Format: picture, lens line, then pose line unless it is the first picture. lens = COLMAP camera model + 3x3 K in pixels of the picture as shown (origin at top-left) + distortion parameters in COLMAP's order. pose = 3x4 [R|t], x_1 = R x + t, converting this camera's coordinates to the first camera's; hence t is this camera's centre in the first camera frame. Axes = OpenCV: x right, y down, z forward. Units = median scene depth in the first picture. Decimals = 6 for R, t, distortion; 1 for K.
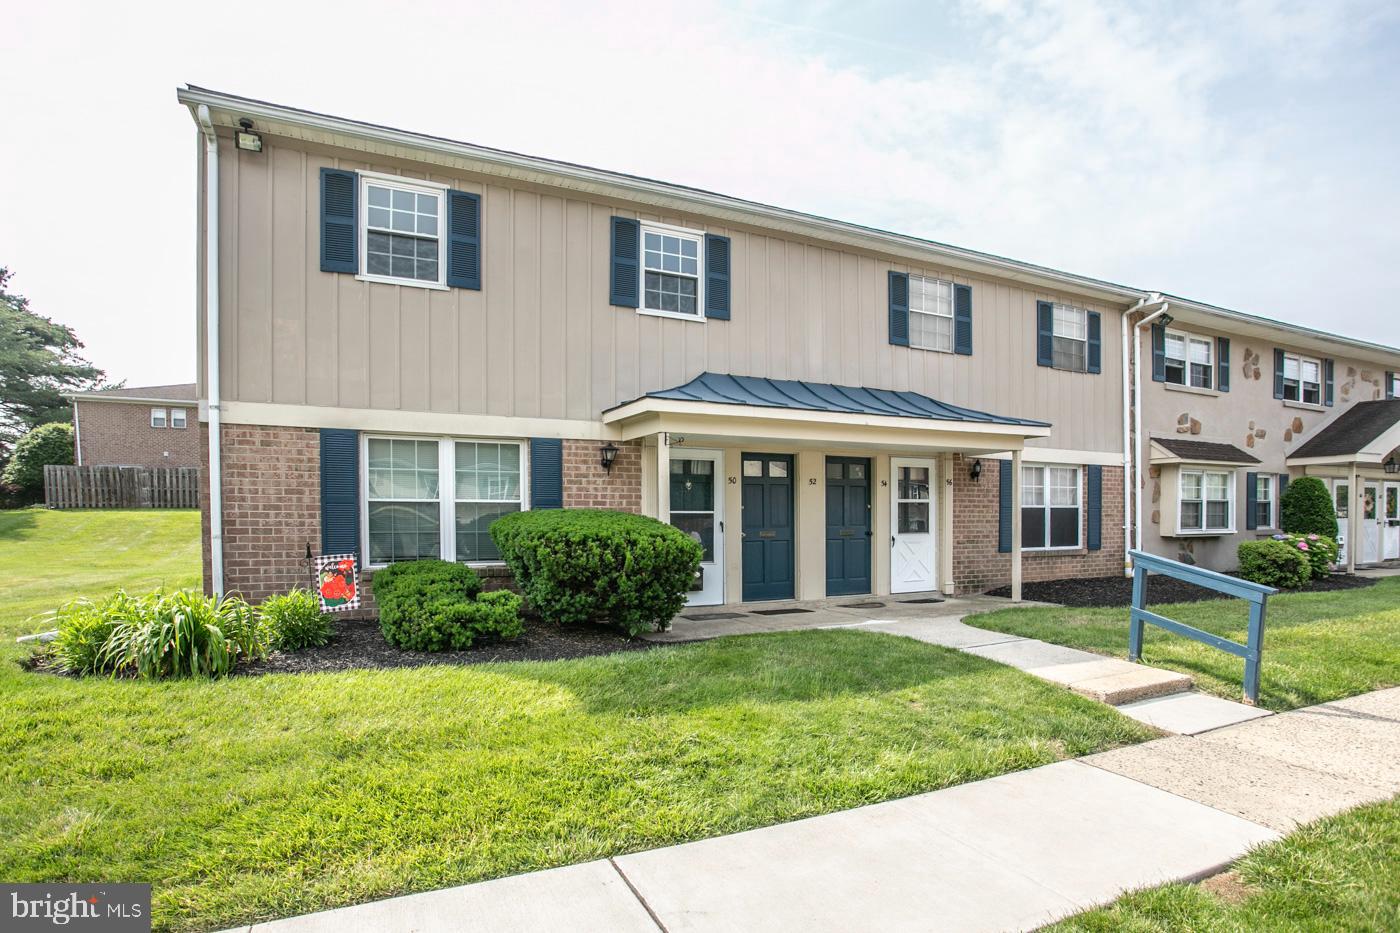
lens RADIAL K [[692.5, 0, 706.3], [0, 692.5, 531.1], [0, 0, 1]] dist [-0.024471, 0.008886]
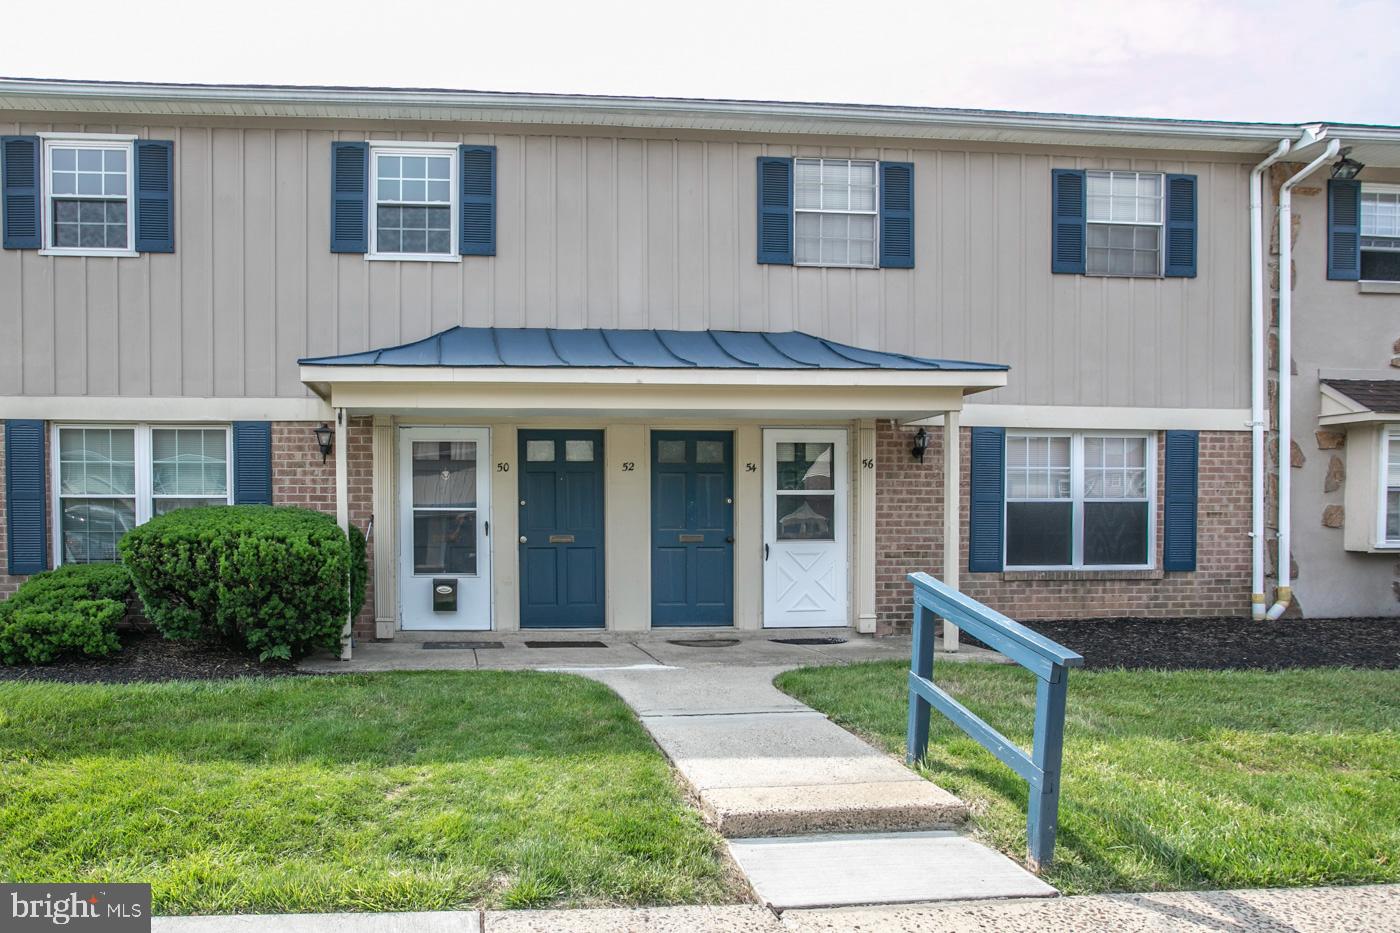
lens RADIAL K [[833.2, 0, 543.0], [0, 833.2, 540.4], [0, 0, 1]] dist [-0.013739, 0.000828]
pose [[0.931288, 0.010784, -0.364125, 0.366002], [-0.009319, 0.999940, 0.005781, 0.000936], [0.364165, -0.001990, 0.931332, 0.149038]]
